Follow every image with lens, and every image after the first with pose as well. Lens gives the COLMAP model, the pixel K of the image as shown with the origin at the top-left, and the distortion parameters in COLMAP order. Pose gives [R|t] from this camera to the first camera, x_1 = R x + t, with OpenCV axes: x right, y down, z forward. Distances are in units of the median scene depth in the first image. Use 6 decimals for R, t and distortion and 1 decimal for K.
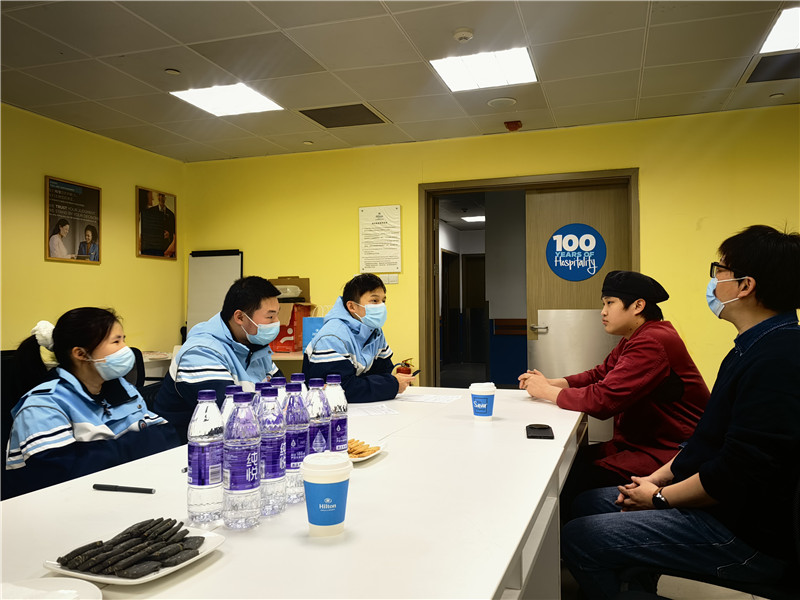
lens RADIAL K [[636.9, 0, 400.0], [0, 636.9, 300.0], [0, 0, 1]] dist [0.041233, -0.050768]
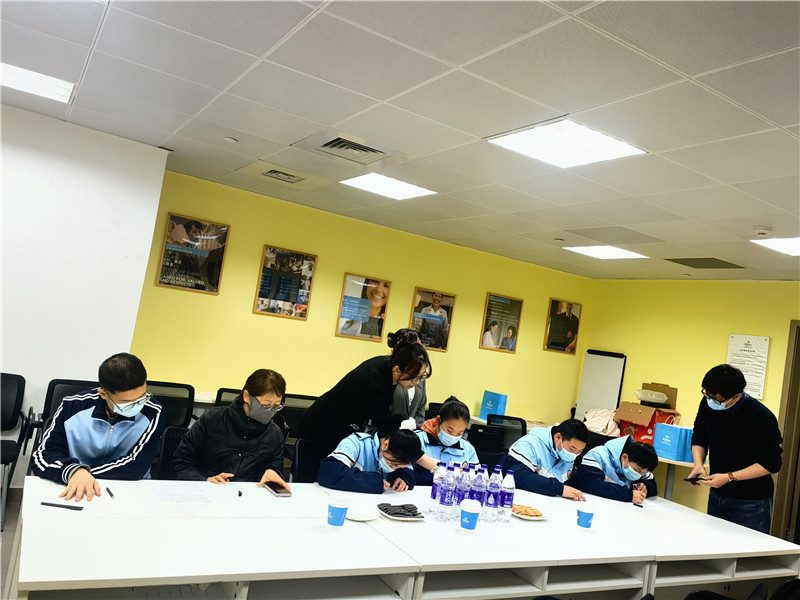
lens RADIAL K [[636.9, 0, 400.0], [0, 636.9, 300.0], [0, 0, 1]] dist [0.041233, -0.050768]
pose [[0.750420, 0.089385, -0.654889, 0.267834], [-0.151978, 0.987600, -0.039351, -0.084230], [0.643251, 0.129059, 0.754700, -0.250702]]
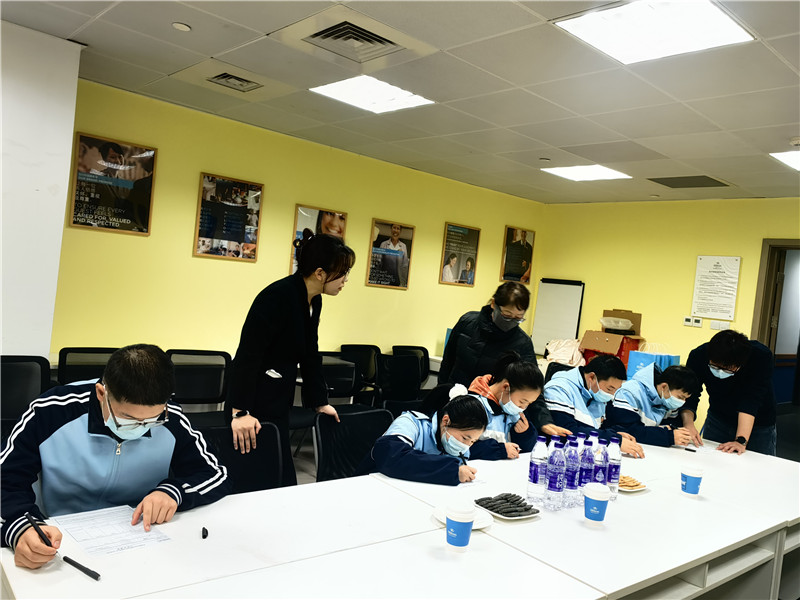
lens RADIAL K [[636.9, 0, 400.0], [0, 636.9, 300.0], [0, 0, 1]] dist [0.041233, -0.050768]
pose [[0.859348, 0.112649, -0.498830, 0.060803], [-0.105356, 0.993510, 0.042860, -0.074380], [0.500421, 0.015723, 0.865639, -0.220277]]
